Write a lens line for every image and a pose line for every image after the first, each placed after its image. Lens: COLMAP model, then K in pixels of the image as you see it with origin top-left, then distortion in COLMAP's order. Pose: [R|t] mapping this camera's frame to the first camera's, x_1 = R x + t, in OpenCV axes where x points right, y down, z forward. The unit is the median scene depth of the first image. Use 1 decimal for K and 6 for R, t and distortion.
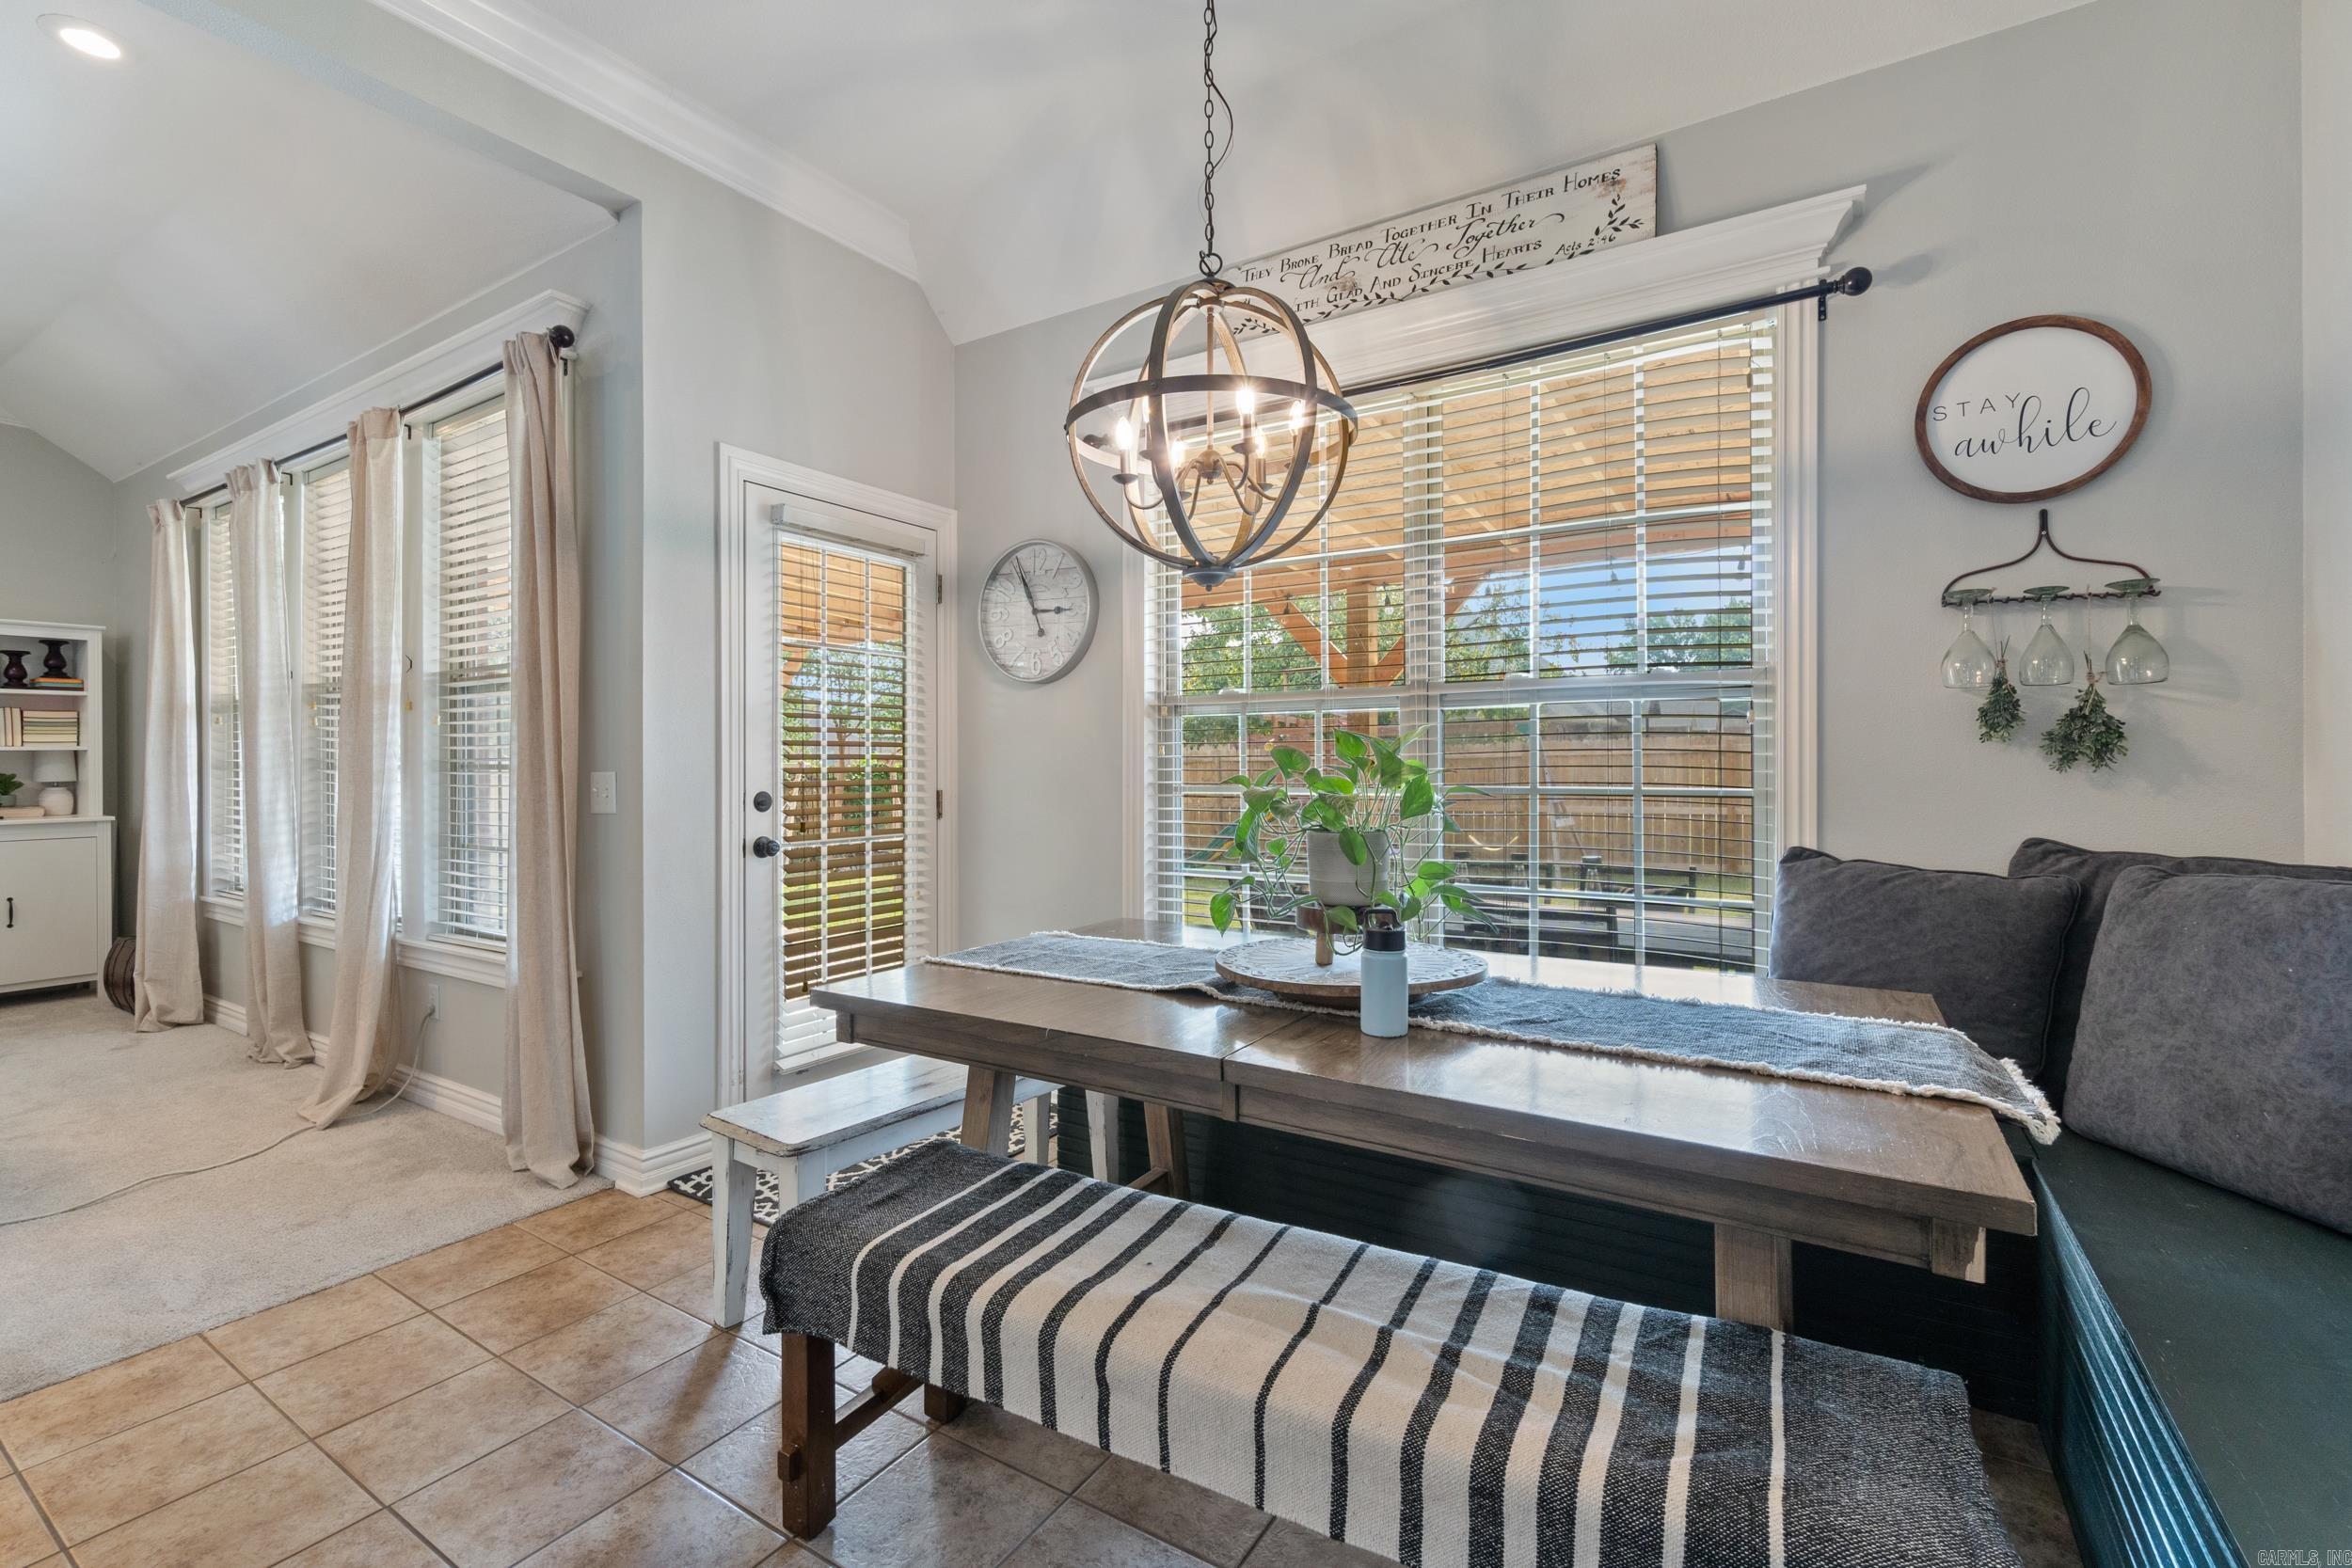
lens RADIAL K [[1014.1, 0, 1175.1], [0, 1014.1, 770.4], [0, 0, 1]] dist [0.000034, -0.000057]
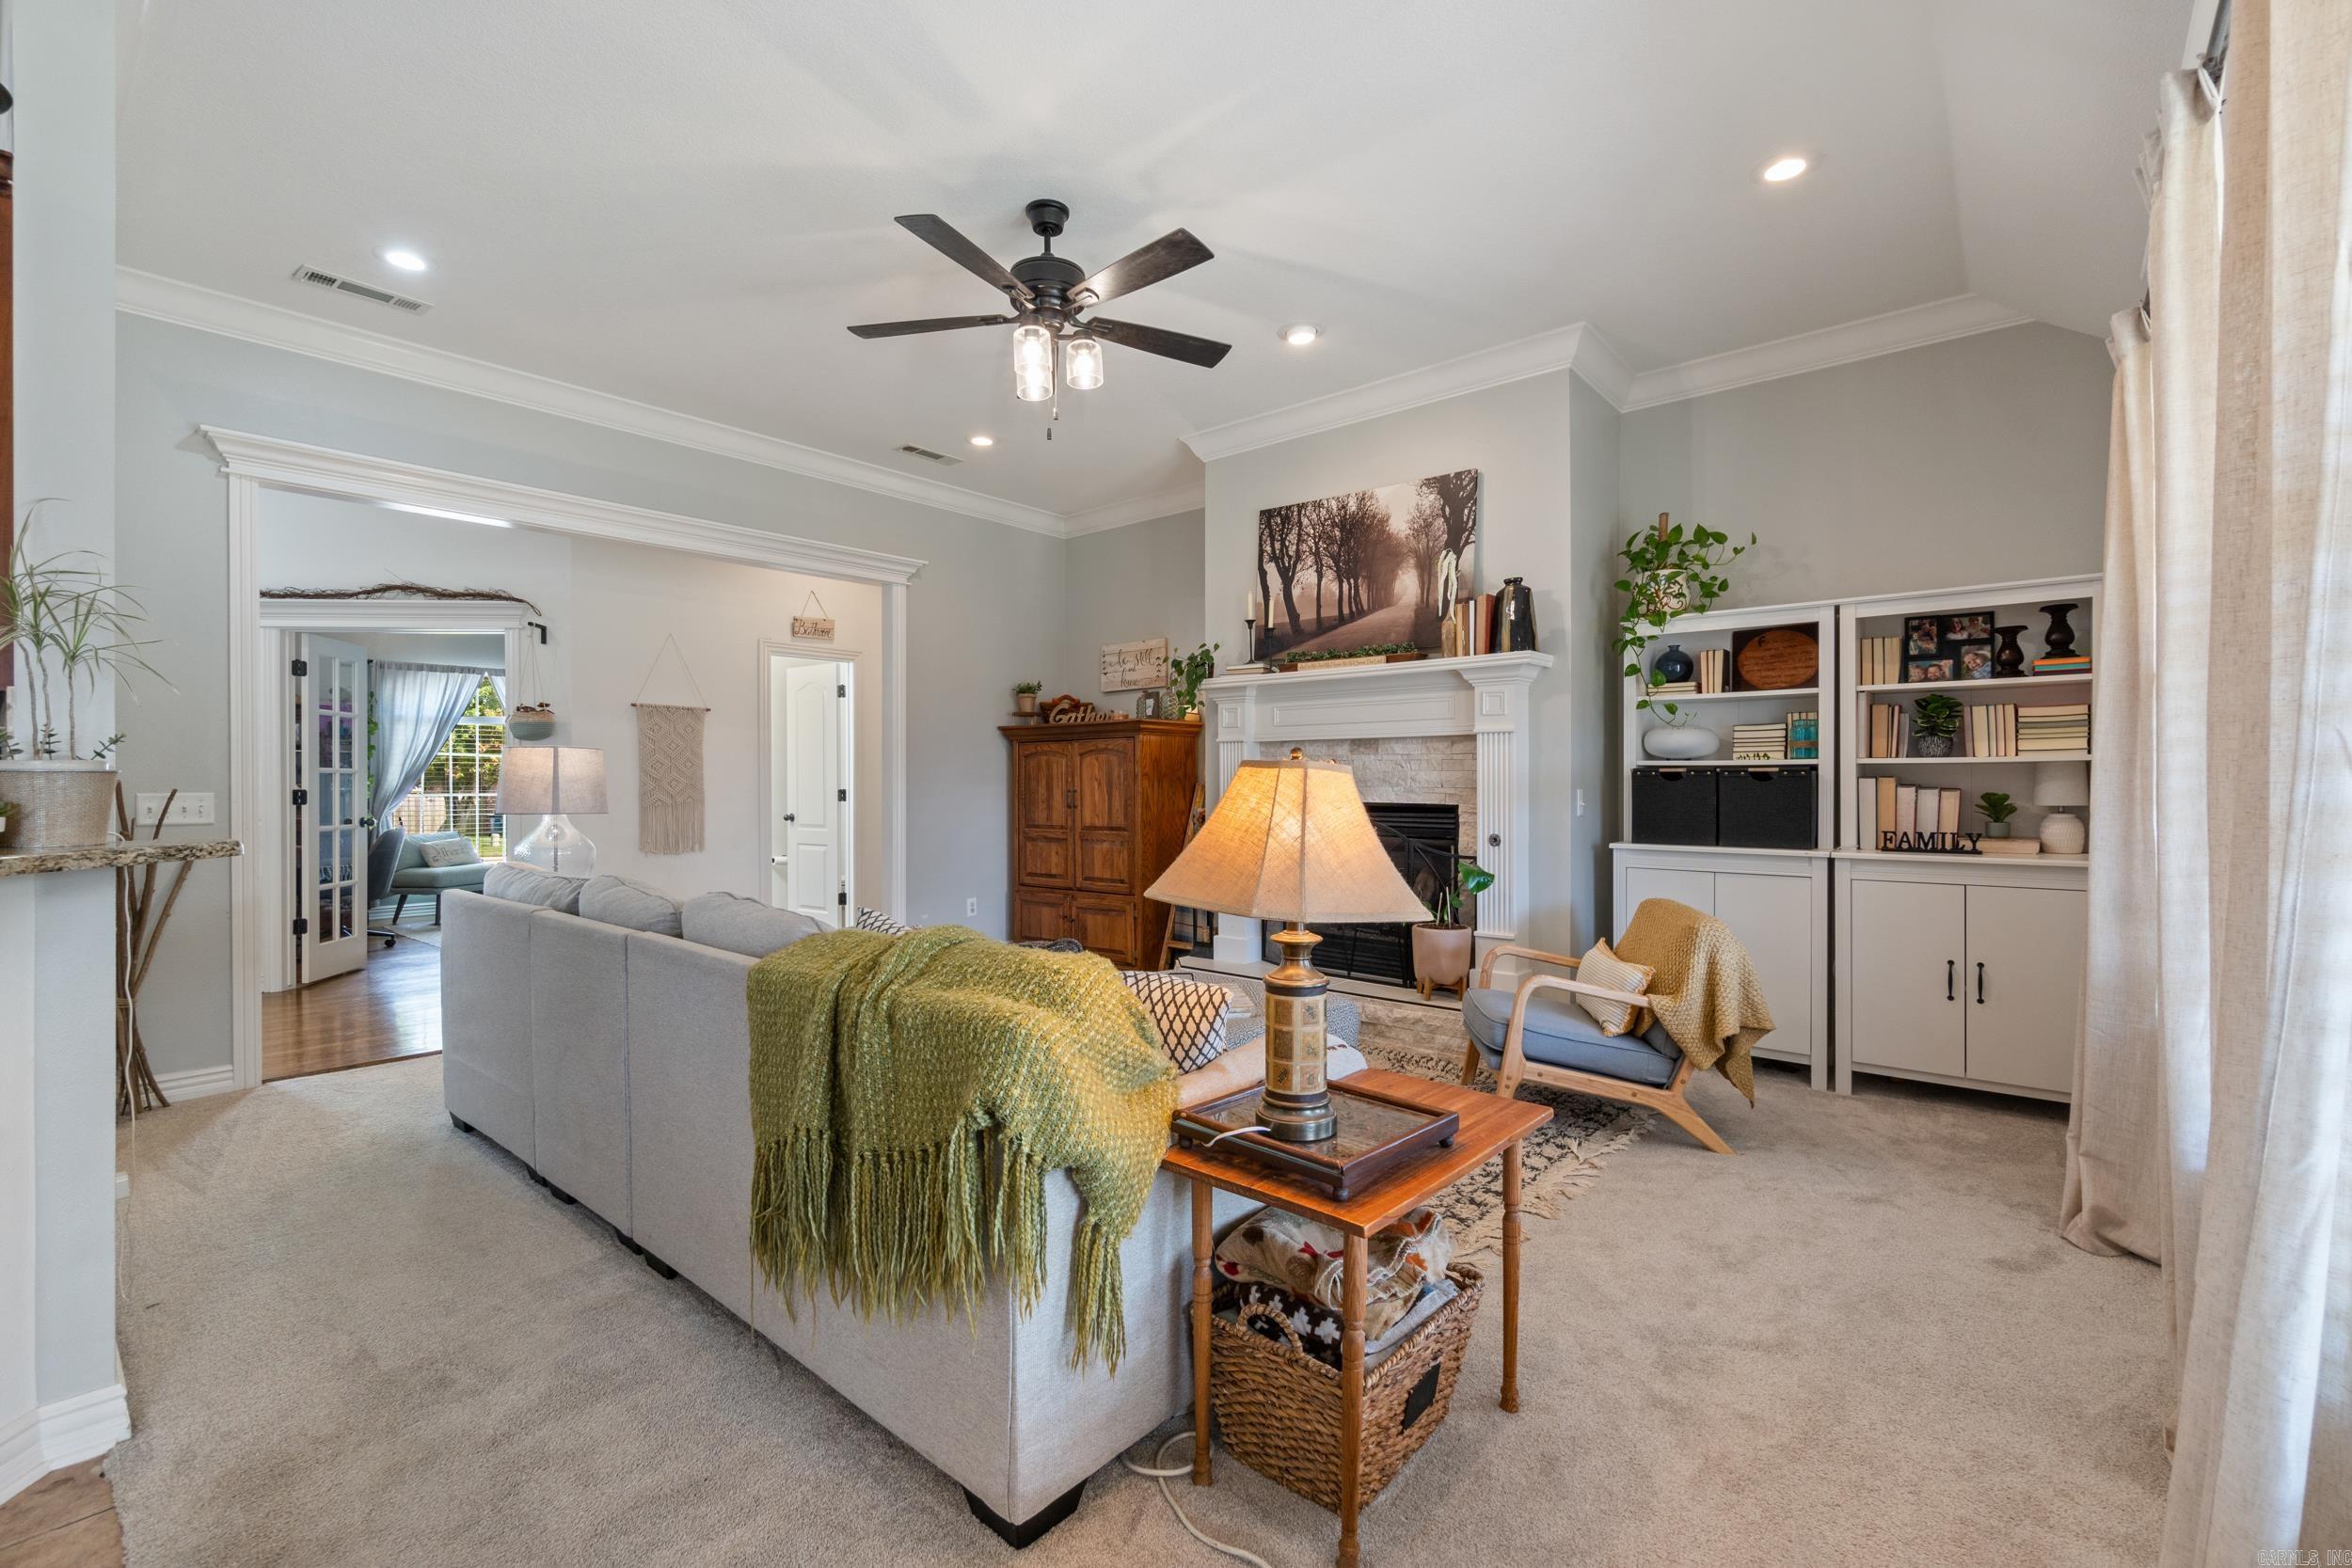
lens RADIAL K [[1014.1, 0, 1176.8], [0, 1014.1, 782.0], [0, 0, 1]] dist [0.000034, -0.000057]
pose [[-0.143126, 0.003775, -0.989697, -0.321087], [-0.007829, 0.999957, 0.004946, -0.004020], [0.989674, 0.008457, -0.143090, 0.498575]]
